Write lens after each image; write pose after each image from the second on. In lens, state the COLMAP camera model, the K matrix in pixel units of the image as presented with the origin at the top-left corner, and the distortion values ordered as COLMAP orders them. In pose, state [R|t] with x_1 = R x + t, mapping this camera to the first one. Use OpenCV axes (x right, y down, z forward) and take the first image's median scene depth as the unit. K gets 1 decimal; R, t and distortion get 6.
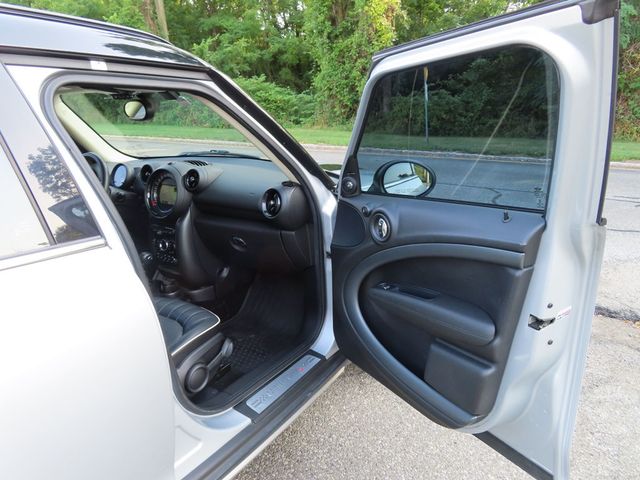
lens RADIAL K [[459.0, 0, 320.3], [0, 459.0, 241.8], [0, 0, 1]] dist [-0.021703, 0.028217]
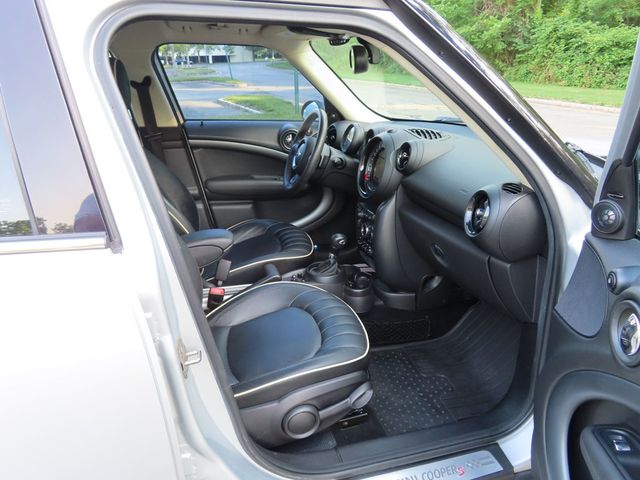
lens RADIAL K [[459.0, 0, 320.3], [0, 459.0, 241.8], [0, 0, 1]] dist [-0.021703, 0.028217]
pose [[0.749692, 0.251297, -0.612219, 0.125978], [-0.195376, 0.967909, 0.158050, -0.102604], [0.632290, 0.001124, 0.774731, 0.373431]]
